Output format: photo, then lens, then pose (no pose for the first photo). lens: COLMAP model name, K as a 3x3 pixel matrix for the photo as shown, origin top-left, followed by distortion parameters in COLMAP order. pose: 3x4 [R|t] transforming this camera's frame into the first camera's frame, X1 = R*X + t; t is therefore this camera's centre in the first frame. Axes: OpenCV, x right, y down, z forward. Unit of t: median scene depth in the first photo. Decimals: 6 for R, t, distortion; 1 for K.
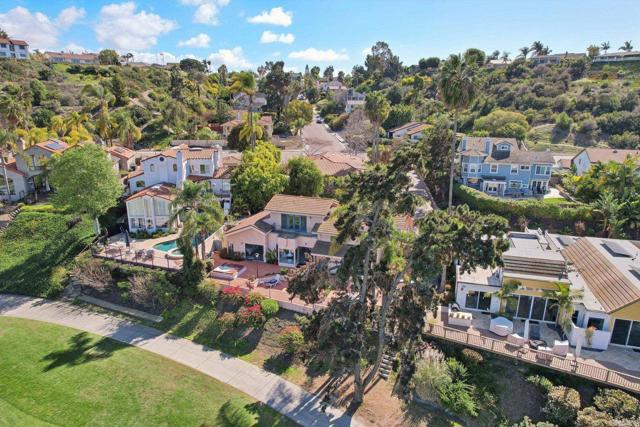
lens RADIAL K [[415.5, 0, 320.0], [0, 415.5, 213.5], [0, 0, 1]] dist [-0.080428, 0.072046]
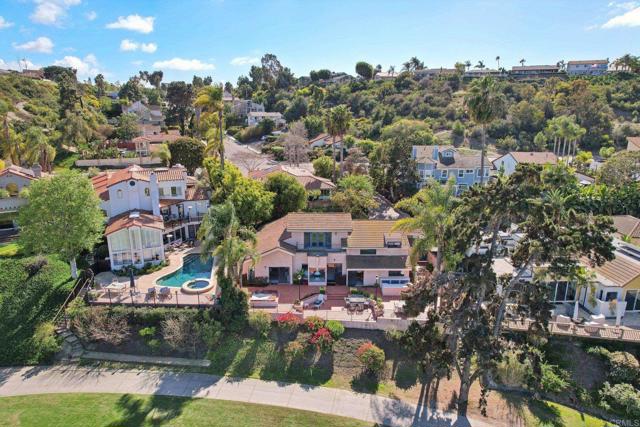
lens RADIAL K [[415.5, 0, 320.0], [0, 415.5, 213.5], [0, 0, 1]] dist [-0.080428, 0.072046]
pose [[0.950713, -0.081854, 0.299073, -0.343003], [0.088425, 0.996047, -0.008478, -0.031365], [-0.297197, 0.034506, 0.954192, 0.055190]]
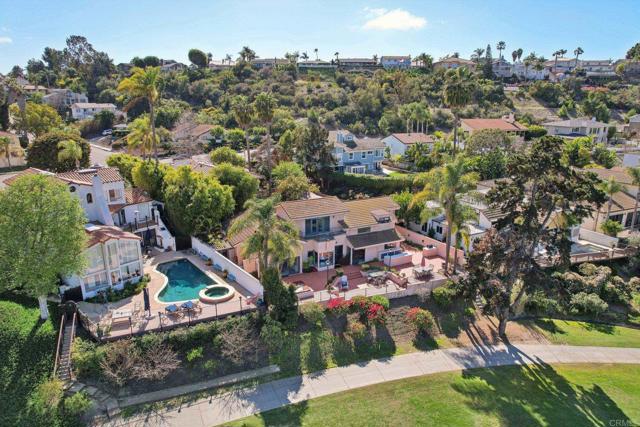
lens RADIAL K [[415.5, 0, 320.0], [0, 415.5, 213.5], [0, 0, 1]] dist [-0.080428, 0.072046]
pose [[0.707926, -0.194367, 0.679016, -0.716686], [0.193447, 0.977984, 0.078262, -0.081422], [-0.679278, 0.075950, 0.729940, 0.266982]]
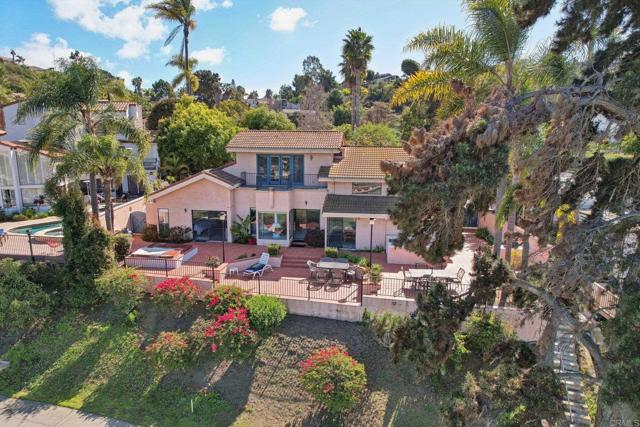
lens RADIAL K [[415.5, 0, 320.0], [0, 415.5, 213.5], [0, 0, 1]] dist [-0.080428, 0.072046]
pose [[0.981942, -0.035257, 0.185870, -0.115682], [0.051217, 0.995334, -0.081777, 0.129570], [-0.182120, 0.089820, 0.979165, 0.435961]]
